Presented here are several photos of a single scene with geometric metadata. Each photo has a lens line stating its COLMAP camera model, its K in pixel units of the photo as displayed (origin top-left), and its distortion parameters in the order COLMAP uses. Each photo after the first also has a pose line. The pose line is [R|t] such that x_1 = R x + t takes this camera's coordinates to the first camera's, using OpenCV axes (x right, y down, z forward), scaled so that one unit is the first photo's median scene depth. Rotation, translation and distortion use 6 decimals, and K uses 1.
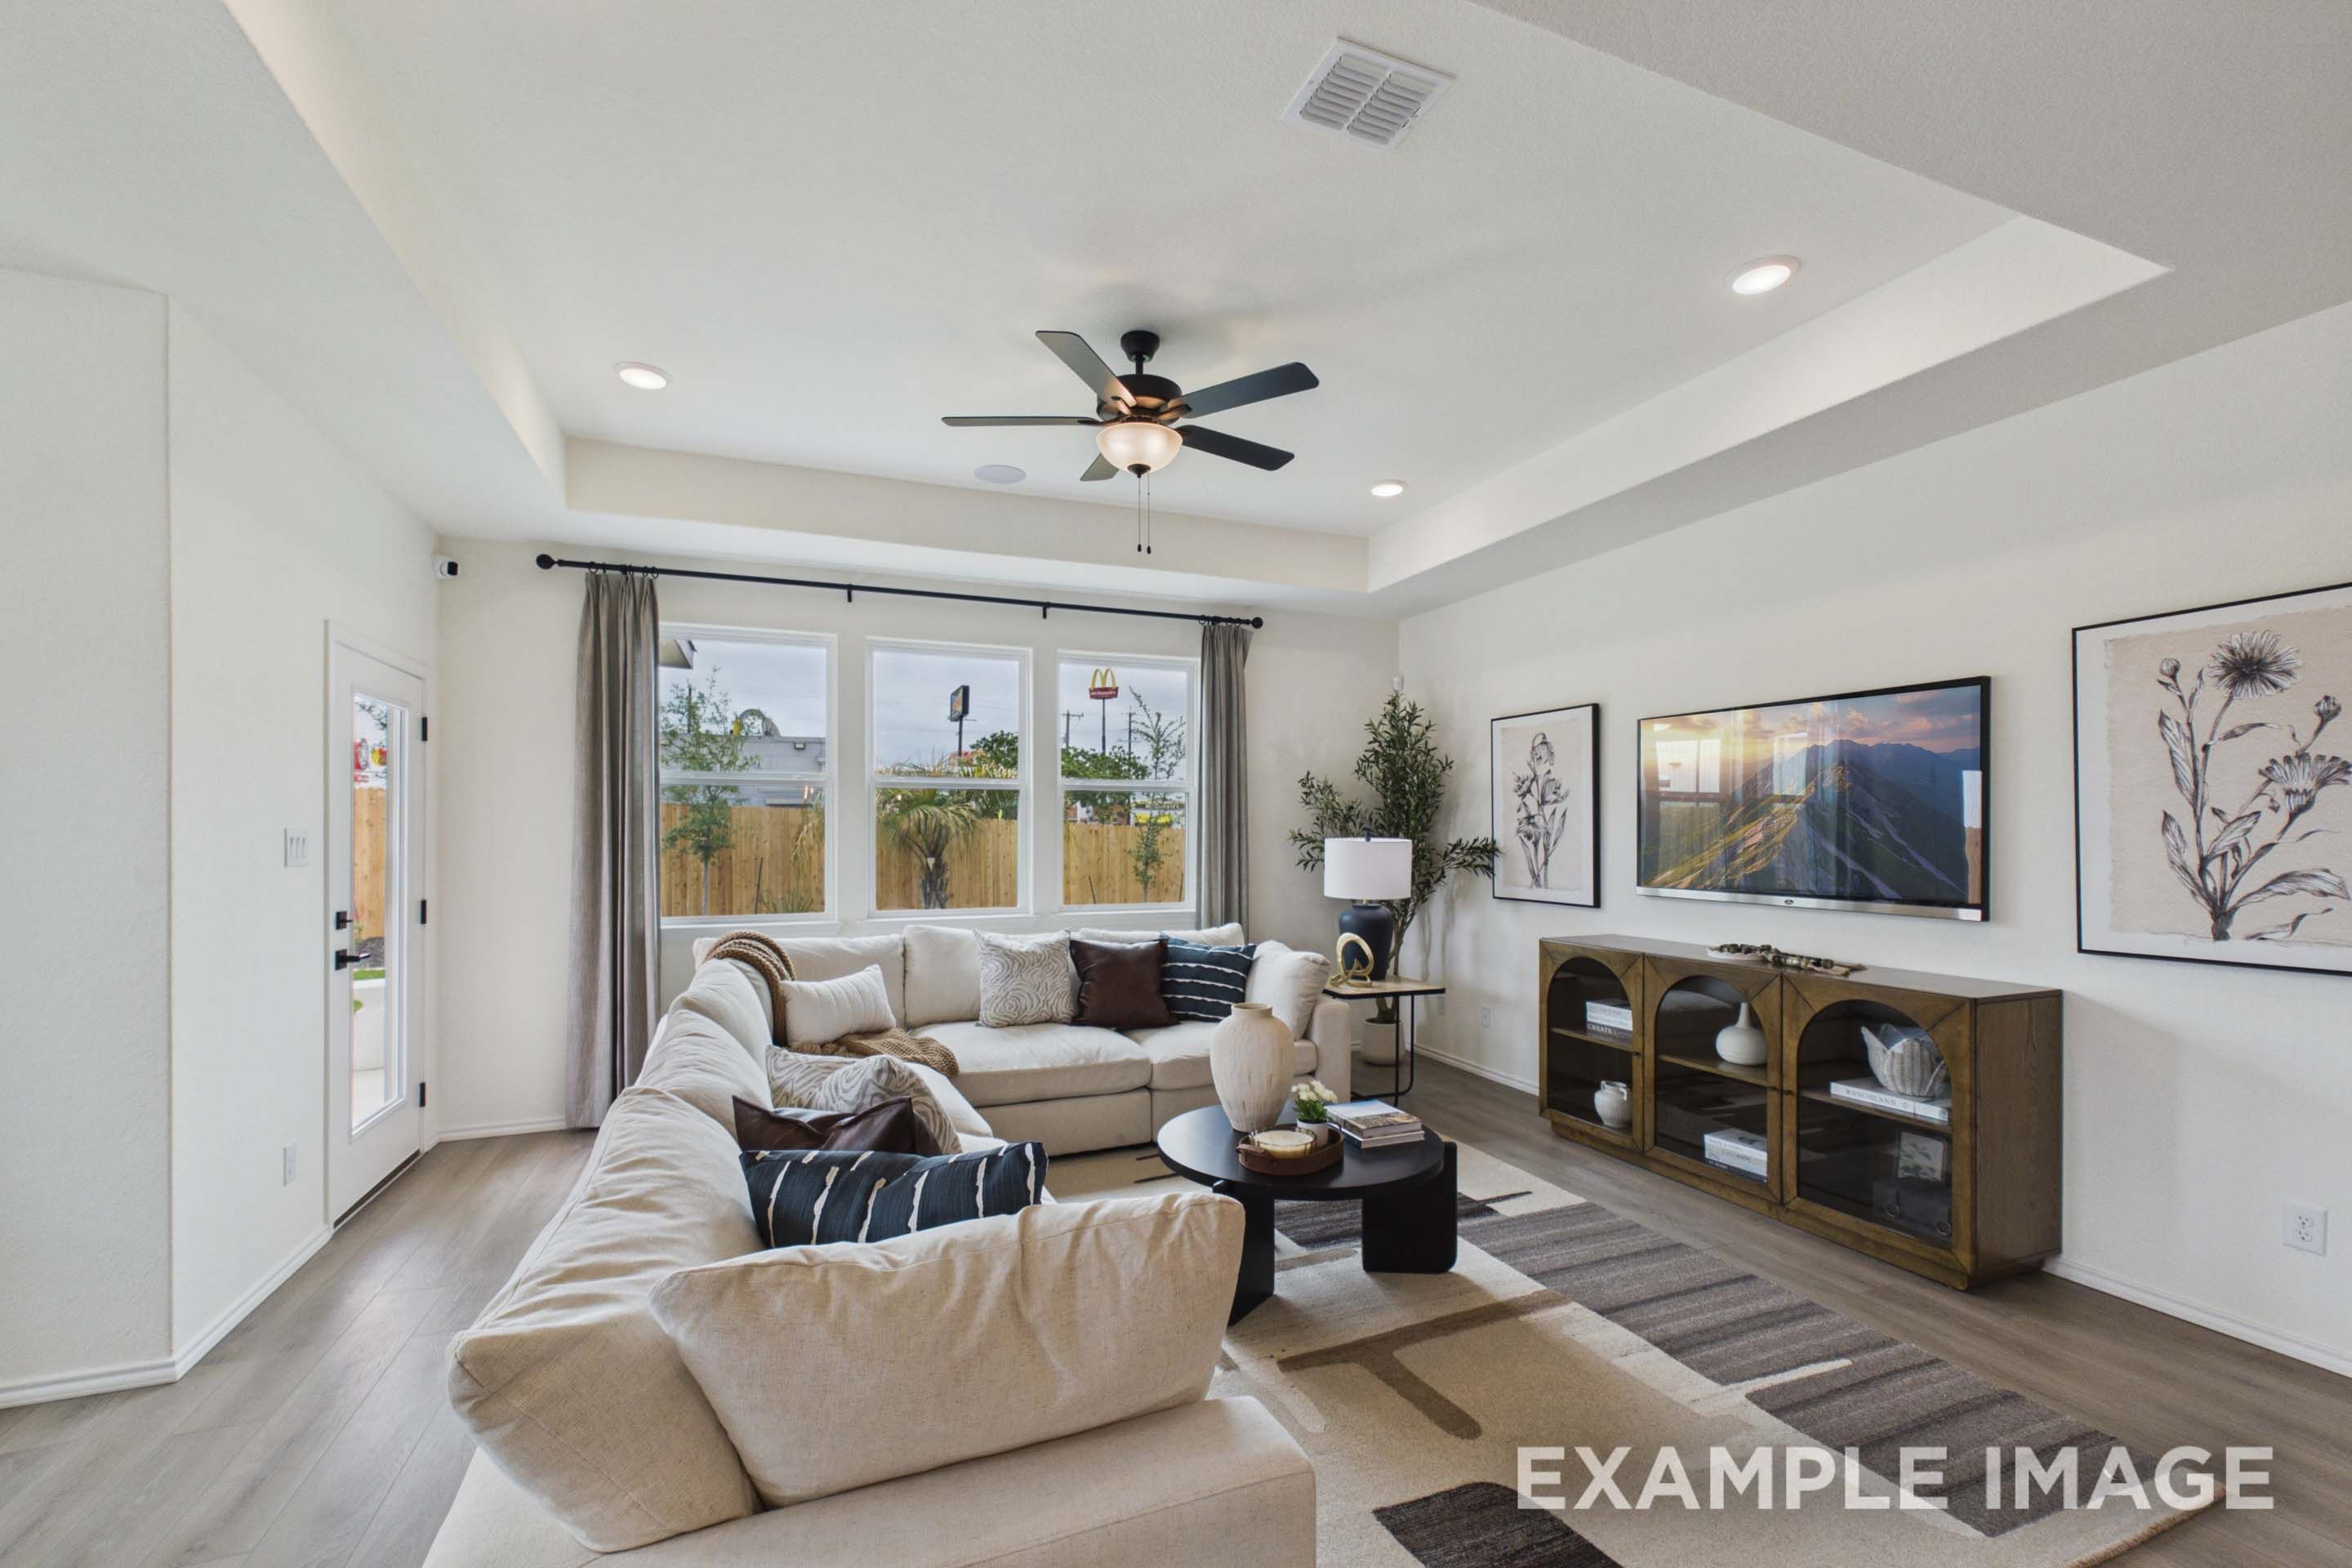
lens RADIAL K [[995.4, 0, 1178.0], [0, 995.4, 828.5], [0, 0, 1]] dist [0.003509, -0.000609]
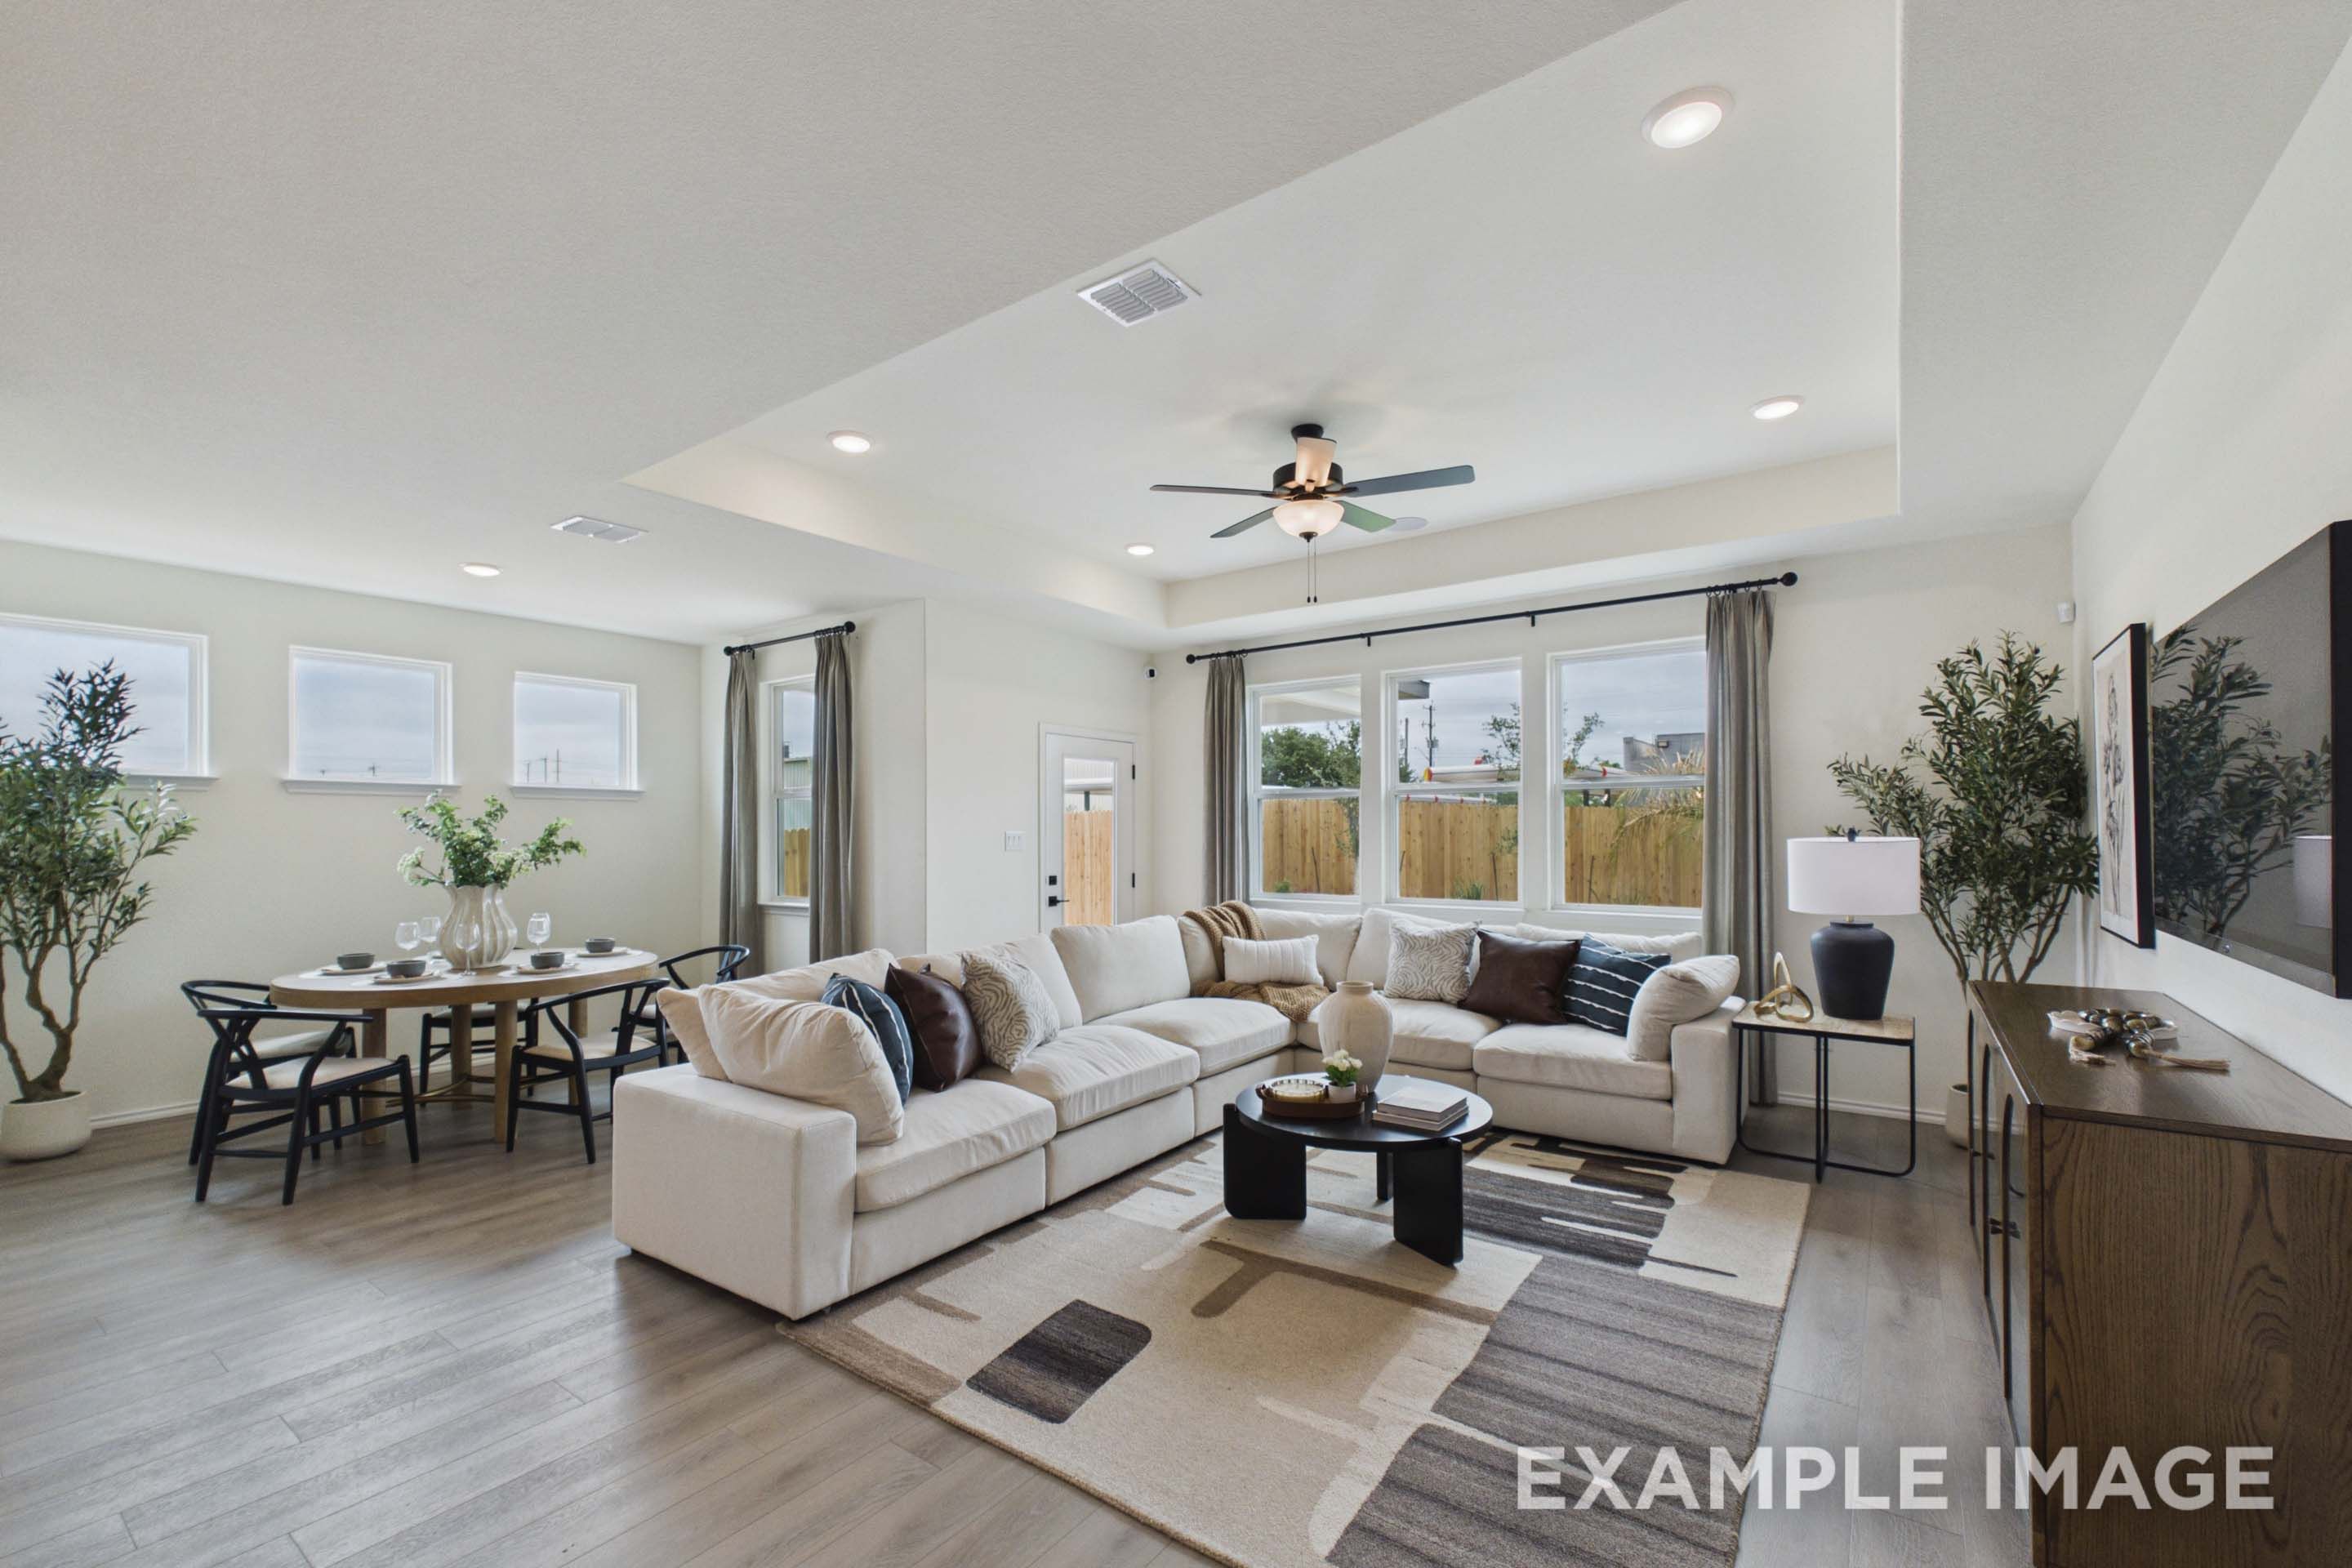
lens RADIAL K [[995.4, 0, 1177.7], [0, 995.4, 830.6], [0, 0, 1]] dist [0.003509, -0.000609]
pose [[0.530945, -0.003786, -0.847398, 0.771021], [0.007744, 0.999970, 0.000385, -0.000405], [0.847371, -0.006767, 0.530958, 0.181027]]
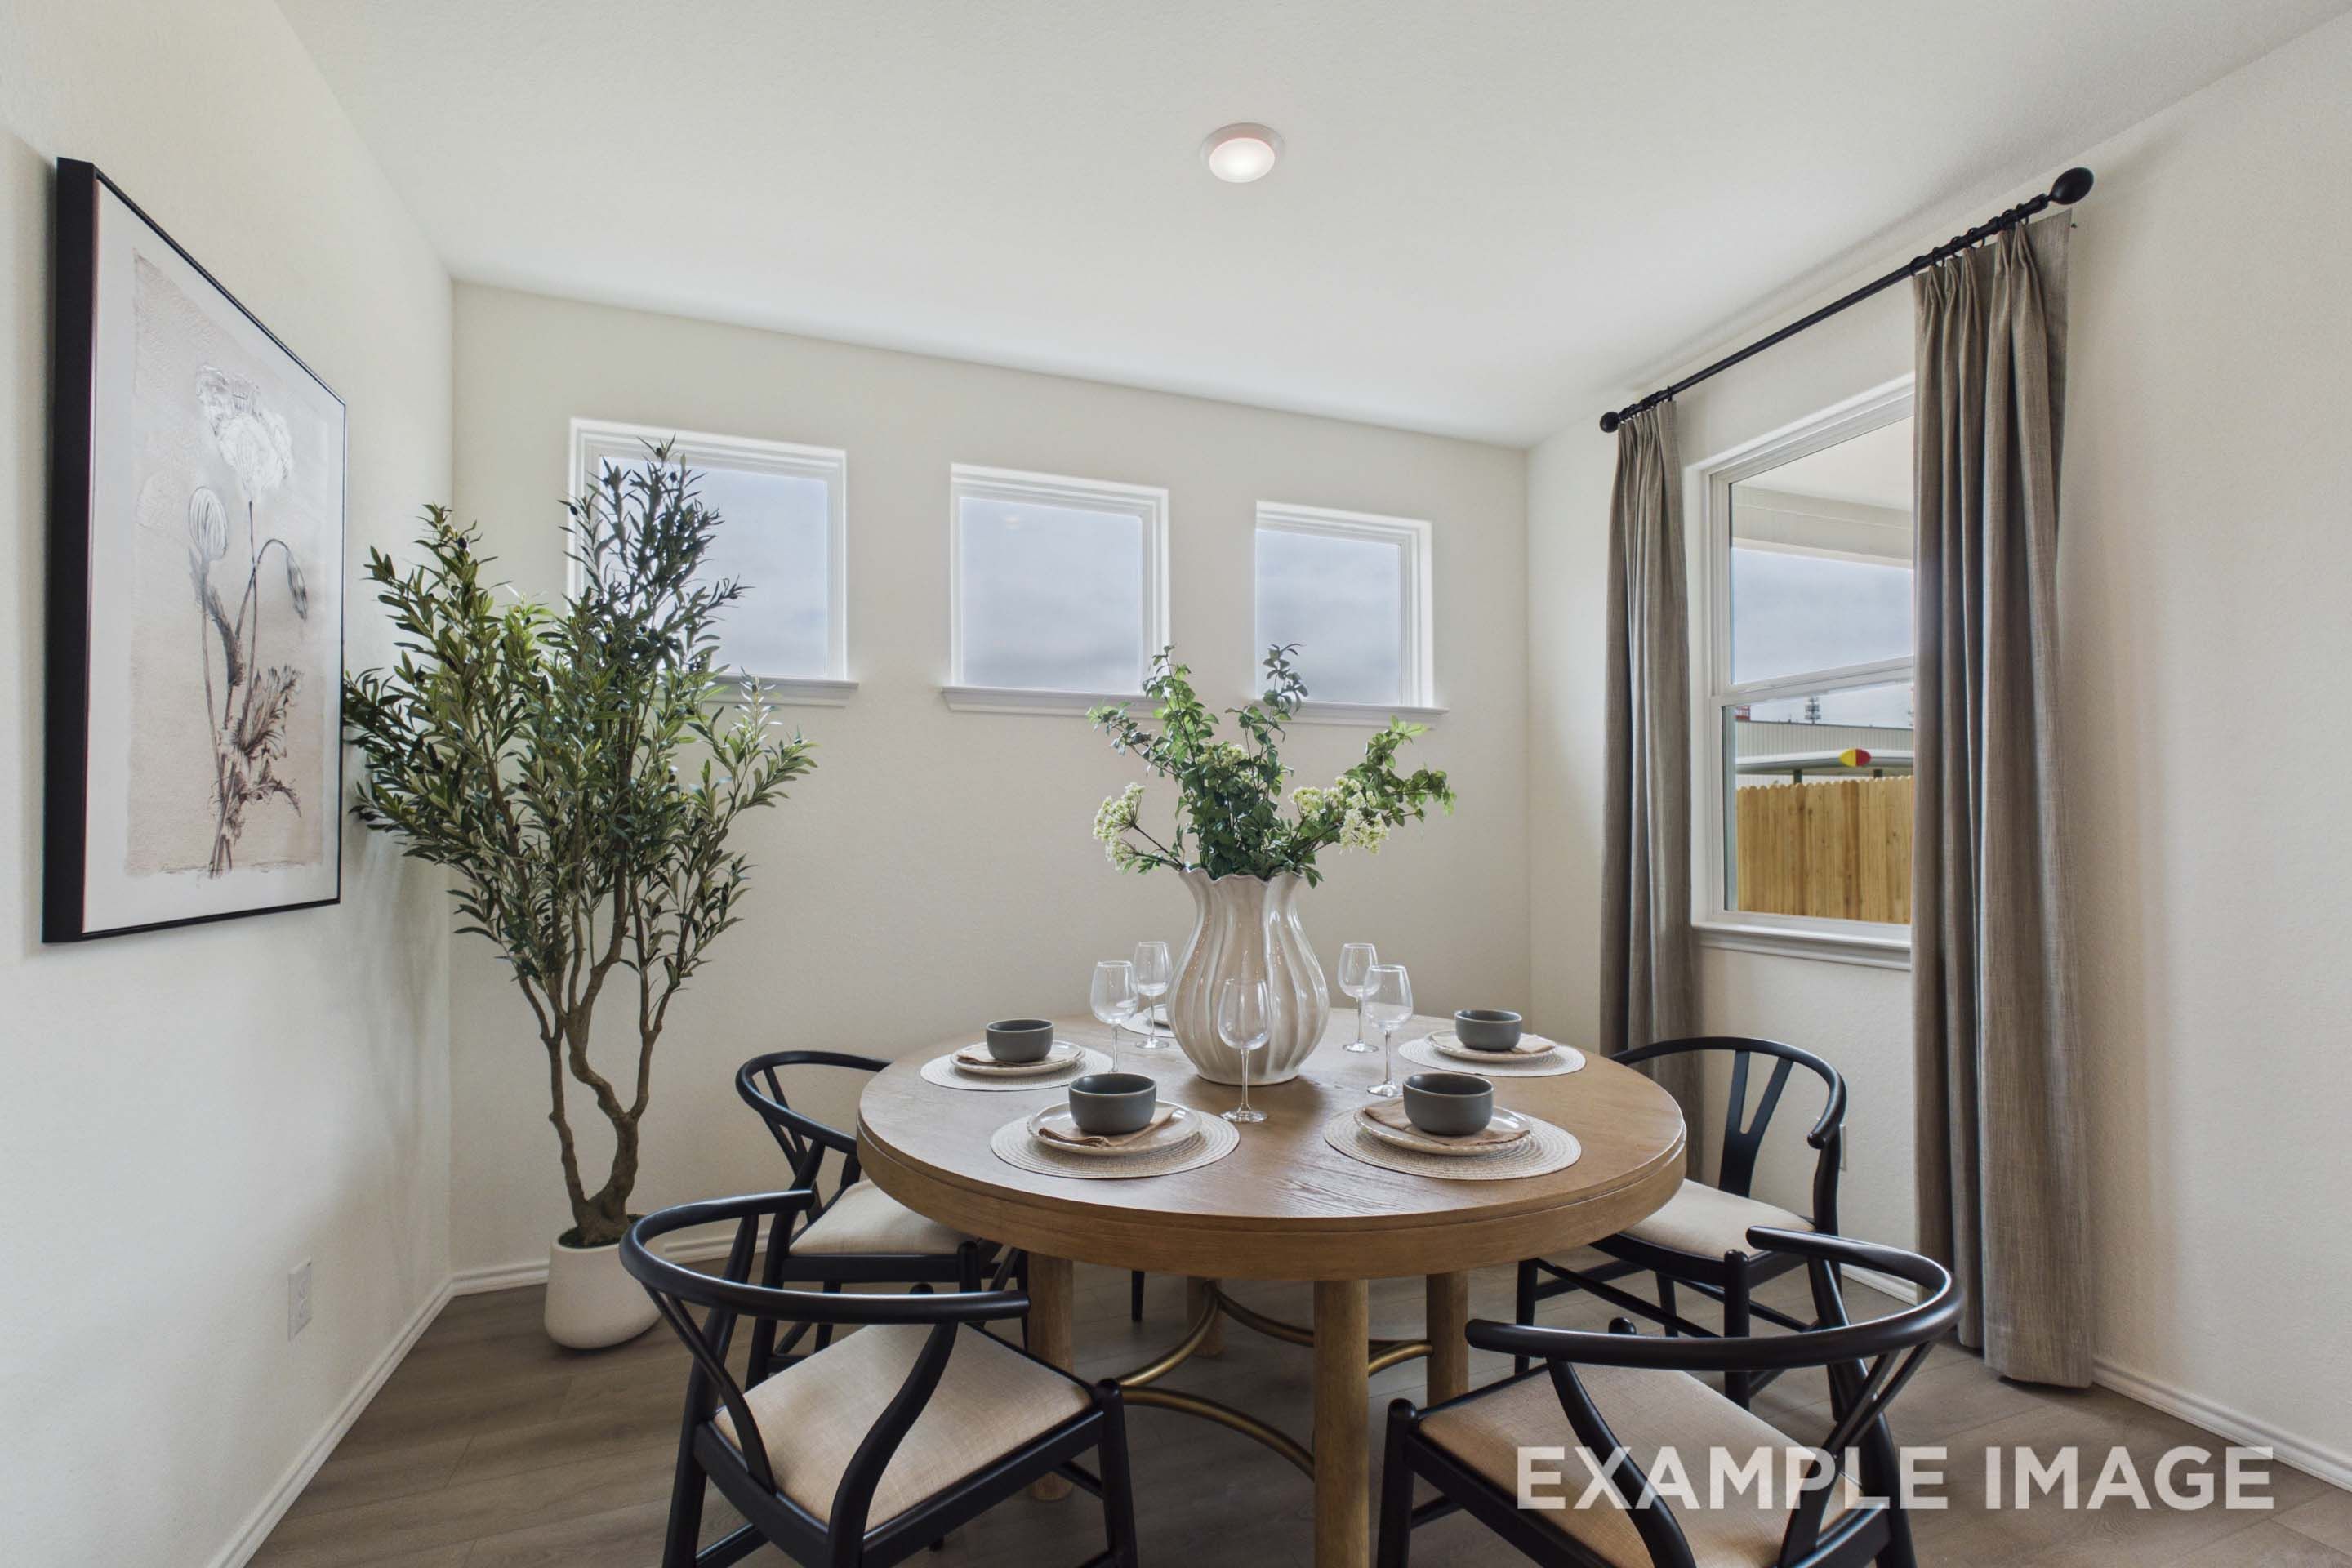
lens RADIAL K [[995.4, 0, 1178.6], [0, 995.4, 825.2], [0, 0, 1]] dist [0.003509, -0.000609]
pose [[-0.024972, -0.006178, -0.999669, -0.208258], [0.010240, 0.999927, -0.006435, 0.038249], [0.999636, -0.010397, -0.024907, 0.081521]]
